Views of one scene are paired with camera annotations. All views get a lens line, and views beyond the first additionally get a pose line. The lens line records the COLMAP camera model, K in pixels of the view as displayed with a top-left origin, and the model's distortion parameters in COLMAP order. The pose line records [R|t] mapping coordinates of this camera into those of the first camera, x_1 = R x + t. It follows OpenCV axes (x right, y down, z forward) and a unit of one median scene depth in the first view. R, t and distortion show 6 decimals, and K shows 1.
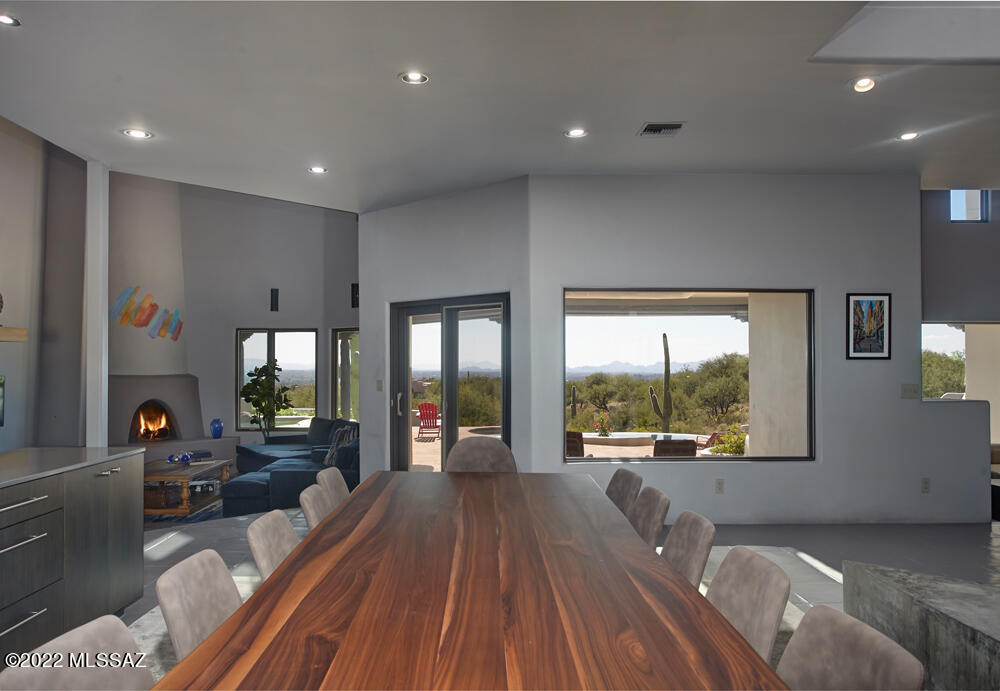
lens RADIAL K [[726.7, 0, 506.0], [0, 726.7, 364.0], [0, 0, 1]] dist [-0.000320, 0.014124]
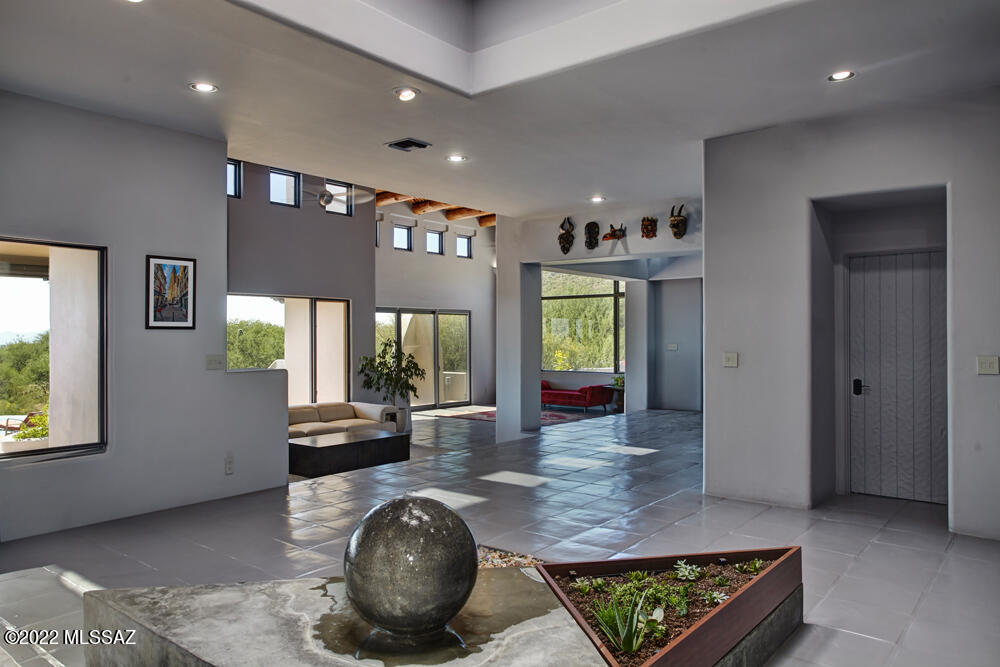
lens RADIAL K [[698.1, 0, 500.5], [0, 698.1, 333.2], [0, 0, 1]] dist [-0.000163, -0.000142]
pose [[0.663418, 0.000277, 0.748249, 0.115444], [0.000033, 1.000000, -0.000400, -0.000698], [-0.748249, 0.000290, 0.663417, 0.105631]]
